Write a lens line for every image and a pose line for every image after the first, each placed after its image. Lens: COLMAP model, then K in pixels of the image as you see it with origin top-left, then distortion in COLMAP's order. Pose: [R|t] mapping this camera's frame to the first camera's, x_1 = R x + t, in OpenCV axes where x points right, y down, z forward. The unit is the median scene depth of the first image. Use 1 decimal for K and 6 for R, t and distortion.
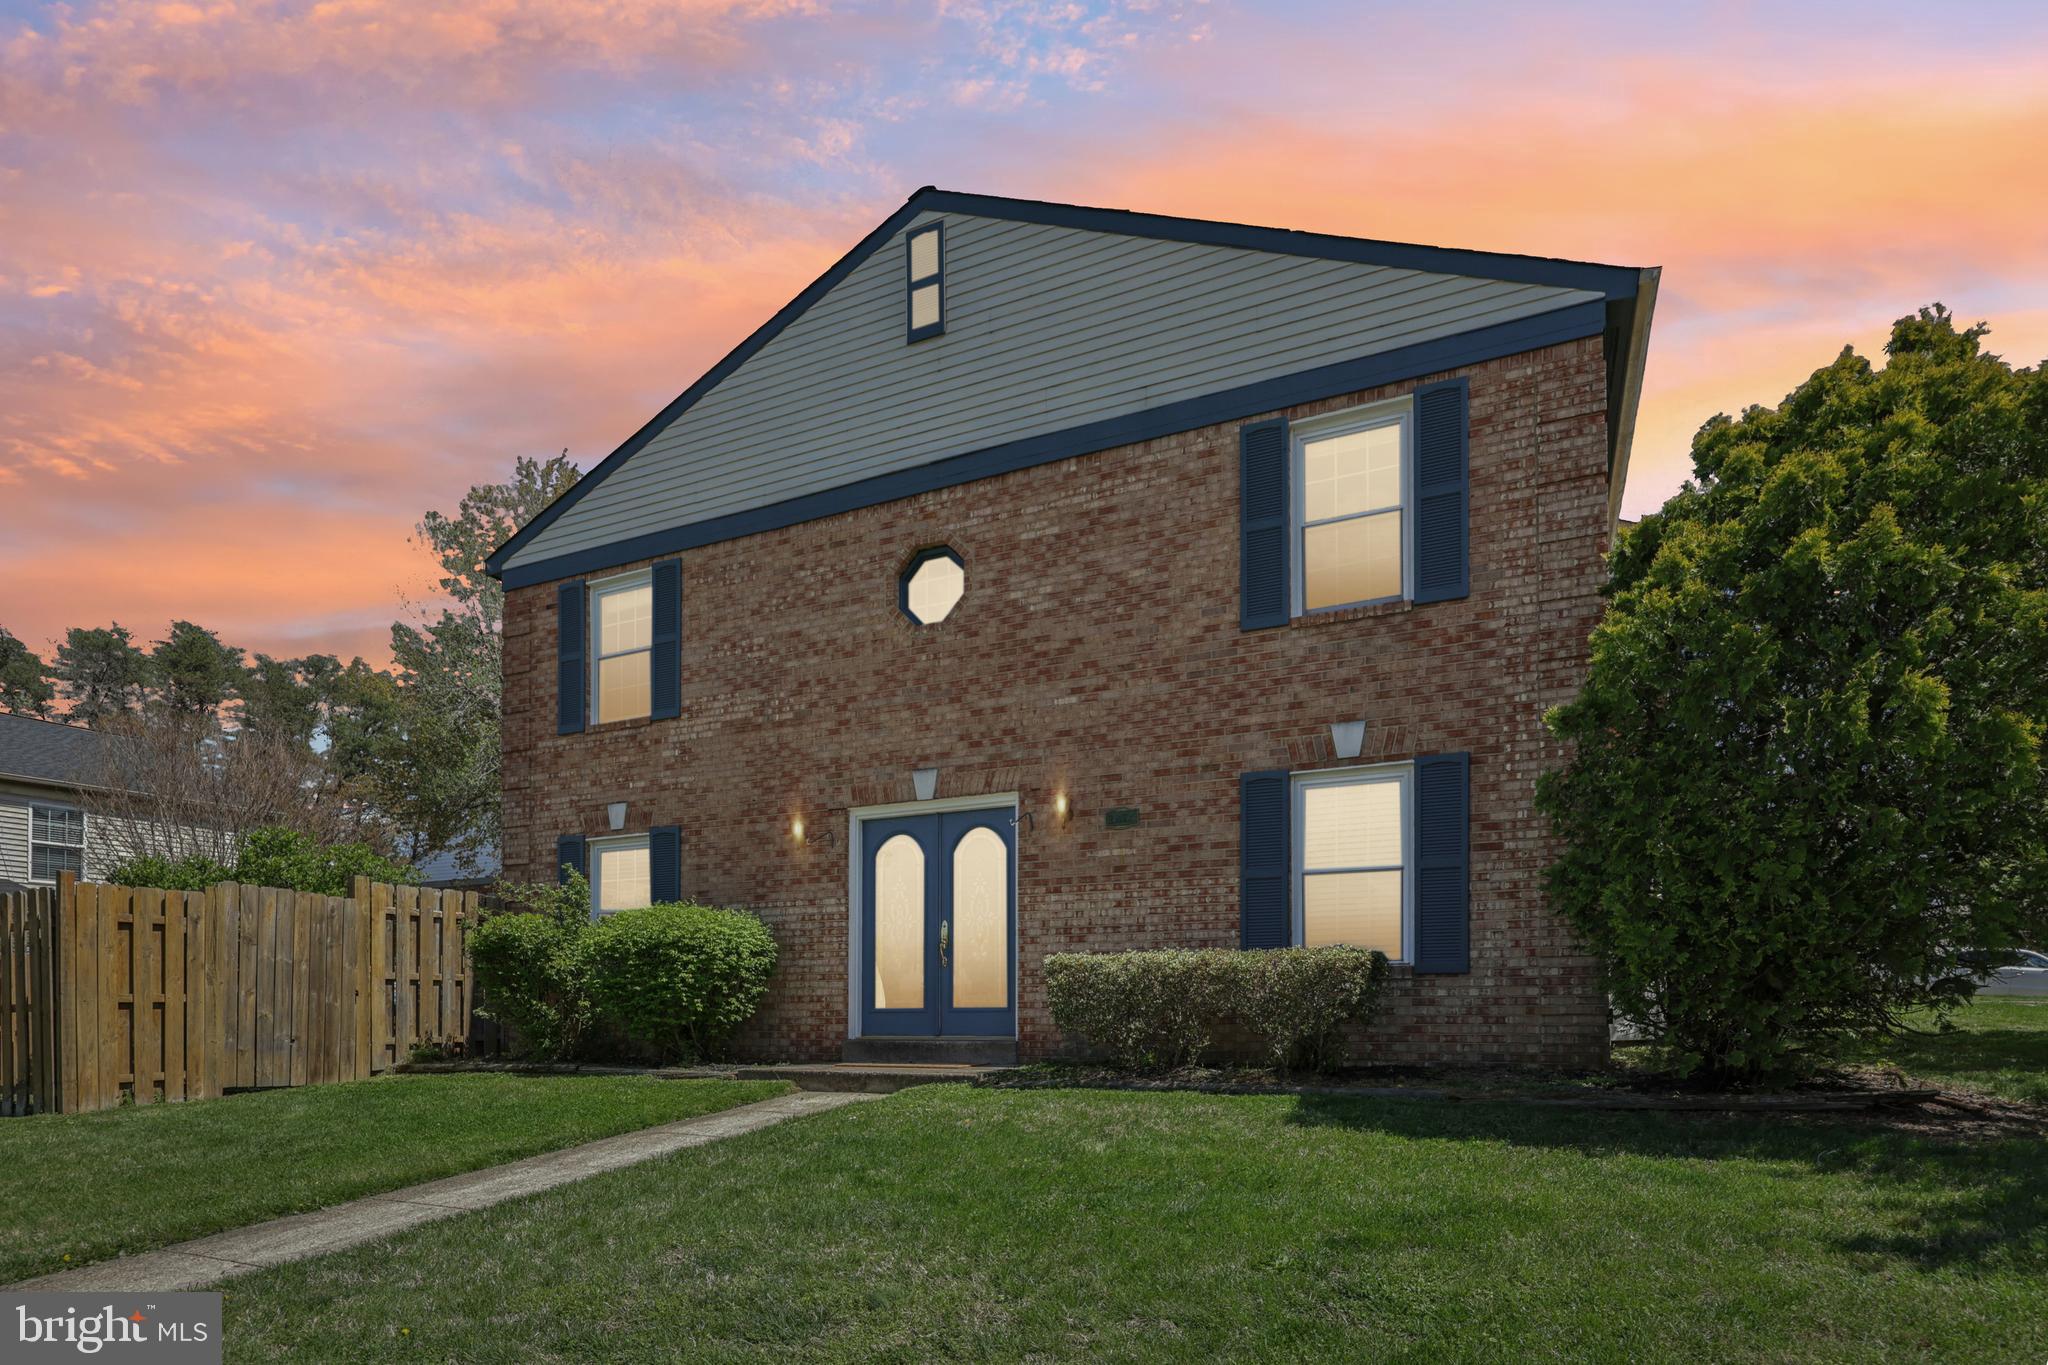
lens RADIAL K [[1032.5, 0, 1023.3], [0, 1032.5, 742.9], [0, 0, 1]] dist [0.002860, 0.000335]
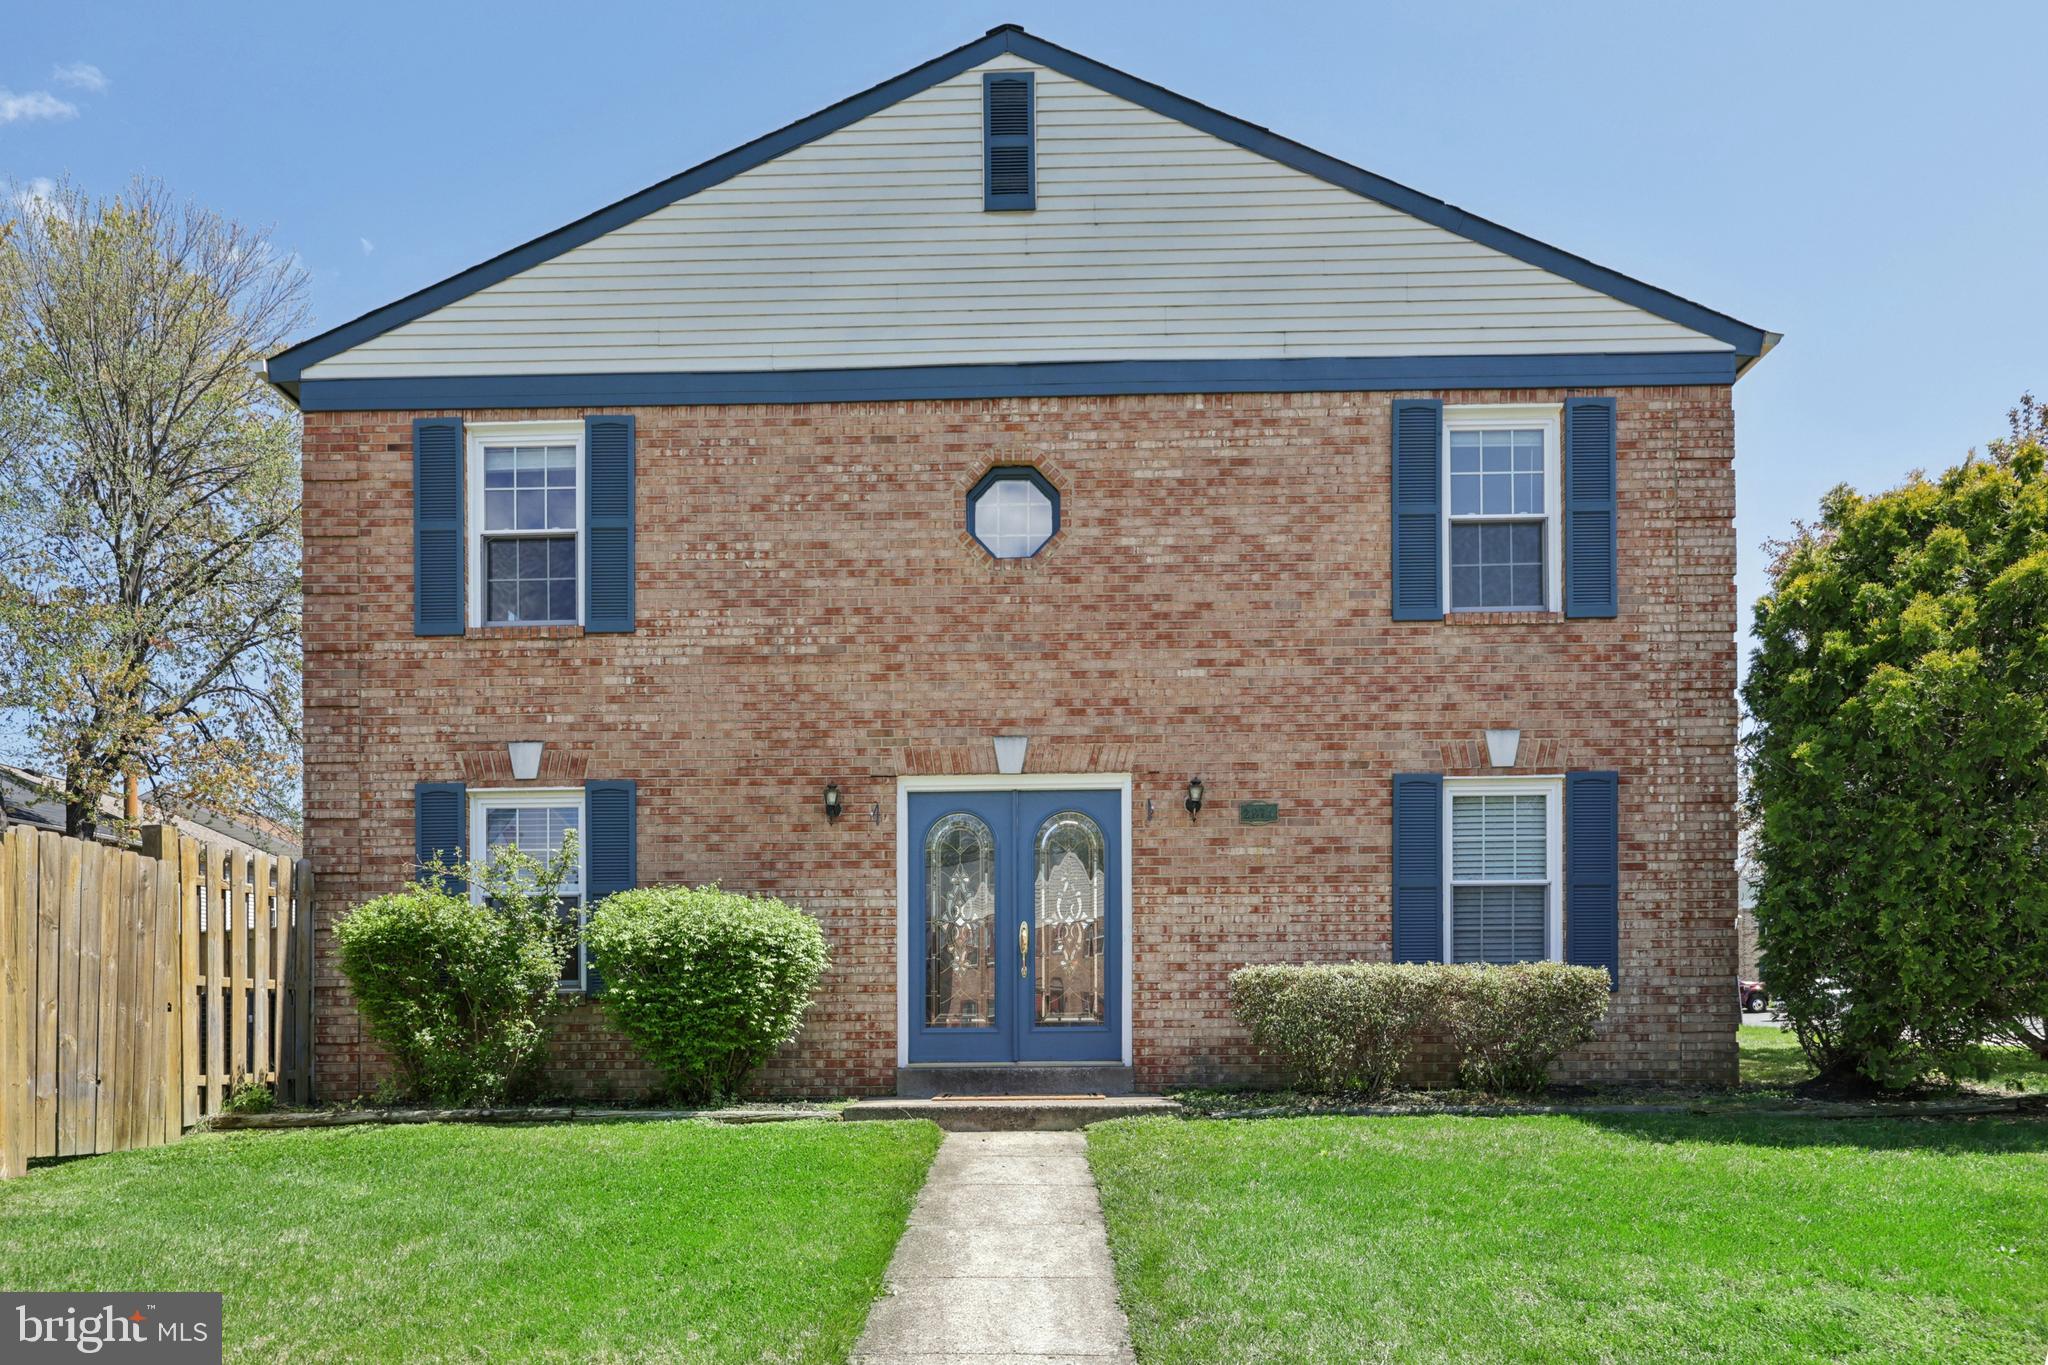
lens RADIAL K [[1307.4, 0, 1020.5], [0, 1307.4, 681.8], [0, 0, 1]] dist [0.004891, -0.000738]
pose [[0.916968, 0.099736, 0.386293, -0.515465], [-0.095655, 0.994968, -0.029826, 0.013119], [-0.387323, -0.009601, 0.921894, 0.040984]]
